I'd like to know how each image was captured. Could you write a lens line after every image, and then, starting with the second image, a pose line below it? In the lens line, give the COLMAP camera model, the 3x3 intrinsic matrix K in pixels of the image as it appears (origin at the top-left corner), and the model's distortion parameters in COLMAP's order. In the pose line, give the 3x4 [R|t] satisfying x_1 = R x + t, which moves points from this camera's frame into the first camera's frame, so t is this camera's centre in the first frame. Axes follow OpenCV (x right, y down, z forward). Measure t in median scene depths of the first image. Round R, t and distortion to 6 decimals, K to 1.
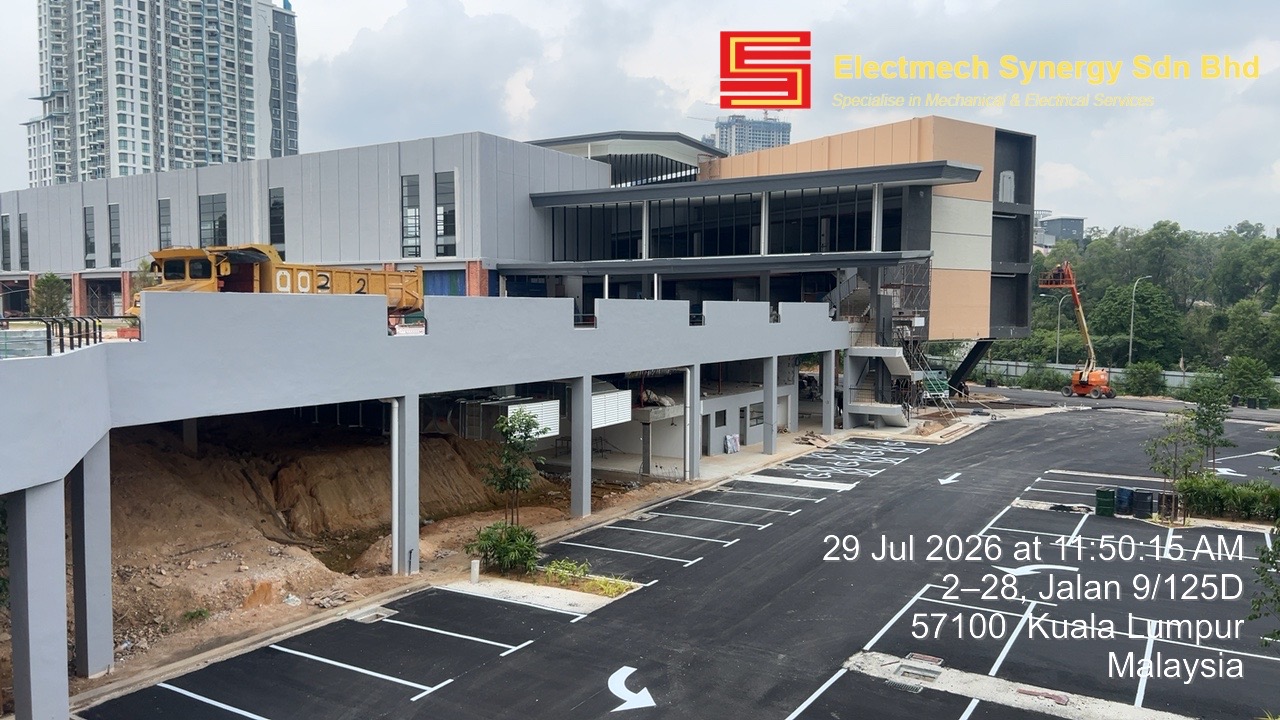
lens RADIAL K [[923.0, 0, 638.2], [0, 923.0, 360.5], [0, 0, 1]] dist [0.045588, -0.038265]
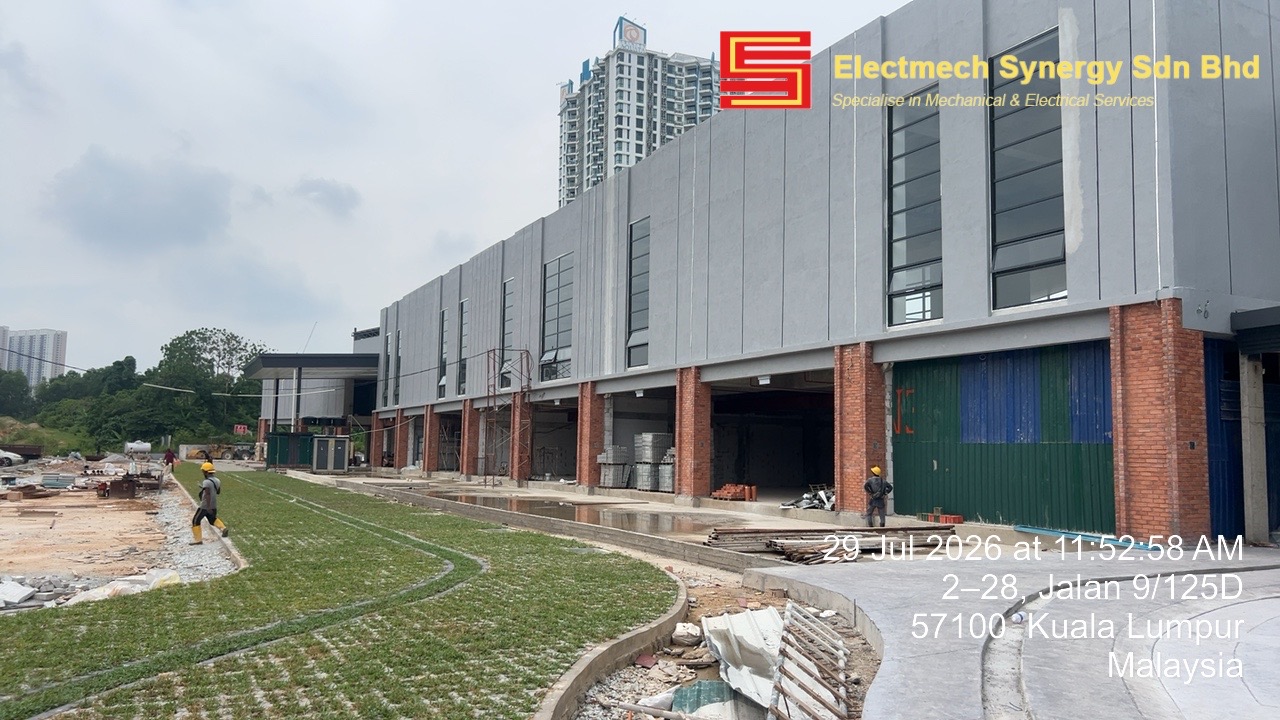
lens RADIAL K [[923.0, 0, 634.0], [0, 923.0, 361.8], [0, 0, 1]] dist [0.045588, -0.038265]
pose [[0.860786, -0.039582, -0.507426, -0.167836], [-0.041503, 0.988193, -0.147489, -0.042963], [0.507273, 0.148016, 0.848979, 0.688998]]
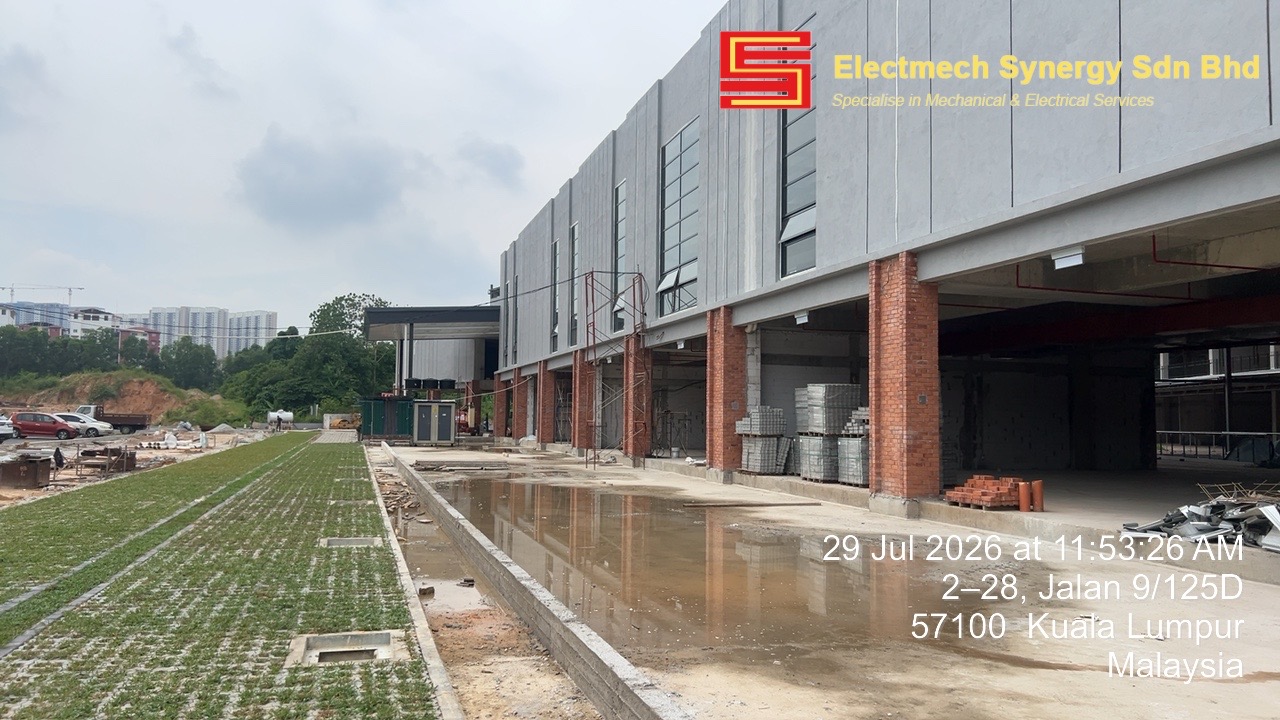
lens RADIAL K [[923.0, 0, 635.8], [0, 923.0, 367.1], [0, 0, 1]] dist [0.045588, -0.038265]
pose [[0.754842, -0.033152, -0.655068, -0.278057], [-0.042672, 0.994124, -0.099483, -0.053209], [0.654517, 0.103047, 0.748992, 0.883223]]
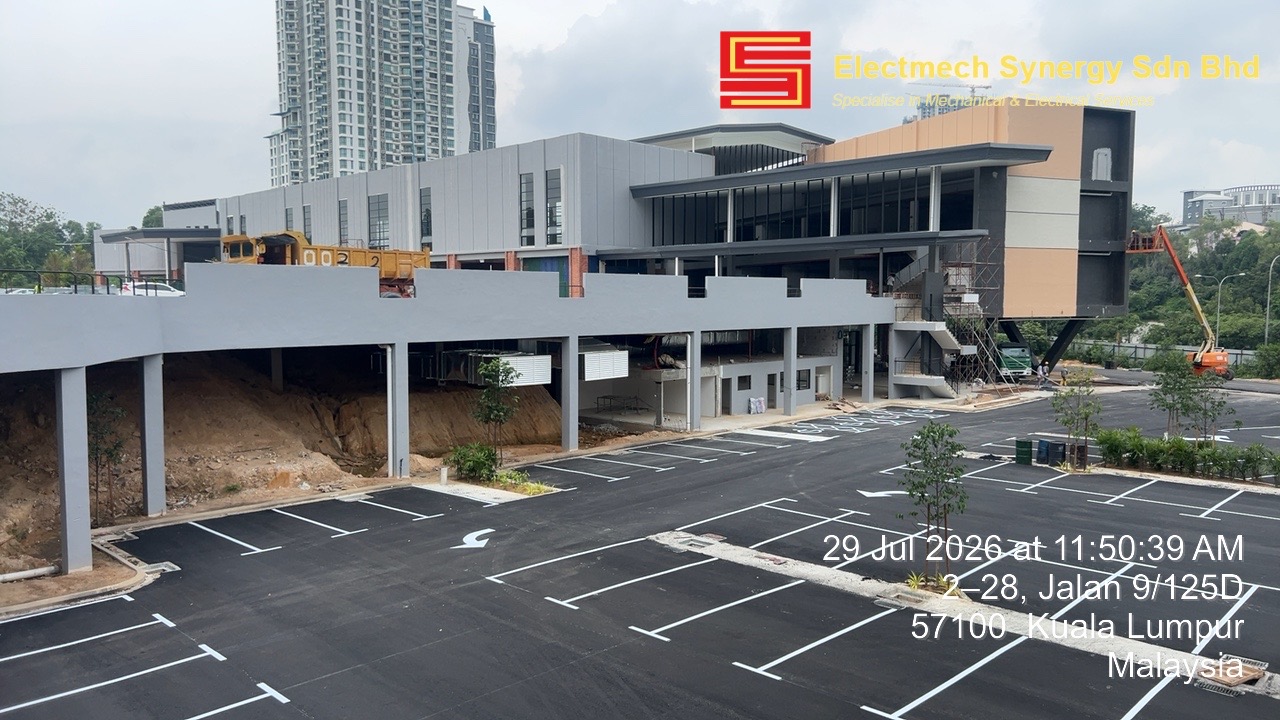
lens RADIAL K [[923.0, 0, 642.0], [0, 923.0, 362.8], [0, 0, 1]] dist [0.045588, -0.038265]
pose [[0.977514, 0.010768, -0.210593, 0.139675], [-0.008053, 0.999873, 0.013746, 0.016707], [0.210715, -0.011741, 0.977477, -0.085359]]
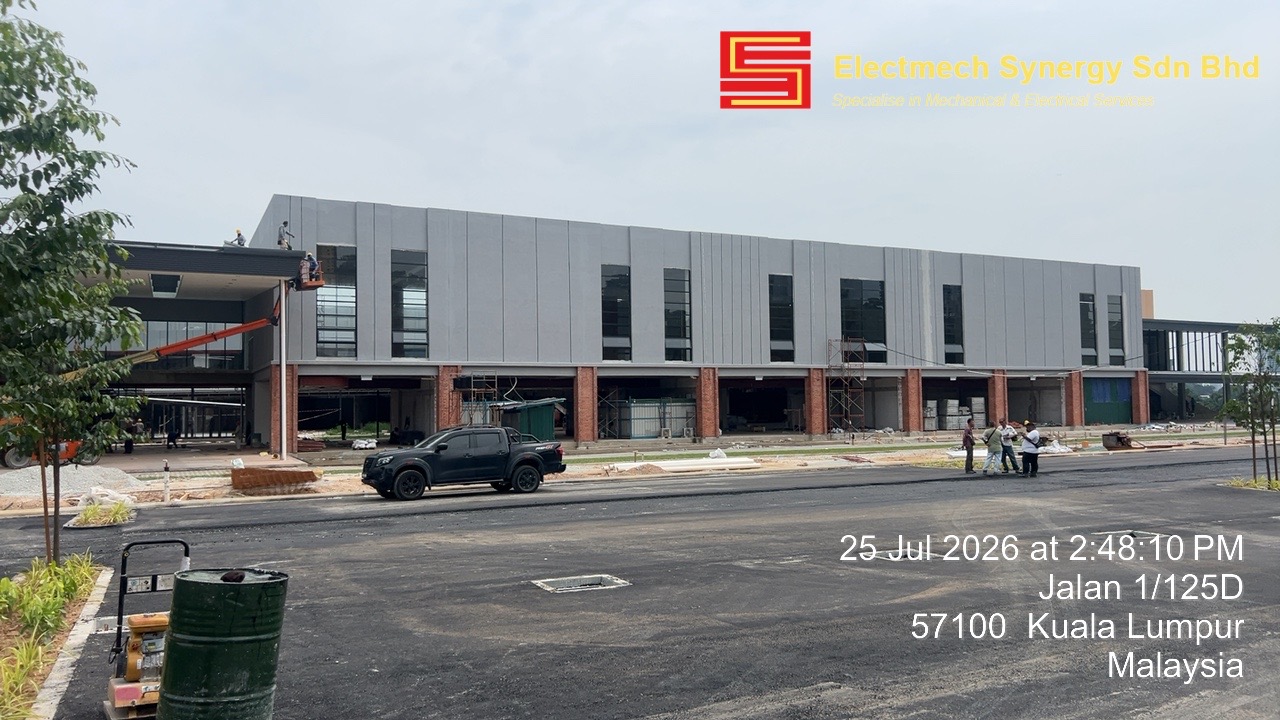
lens RADIAL K [[923.0, 0, 635.5], [0, 923.0, 371.8], [0, 0, 1]] dist [0.045588, -0.038265]
pose [[0.508652, 0.029765, 0.860457, -1.565950], [0.073783, 0.994219, -0.078008, -0.058588], [-0.857805, 0.103166, 0.503516, 0.948247]]
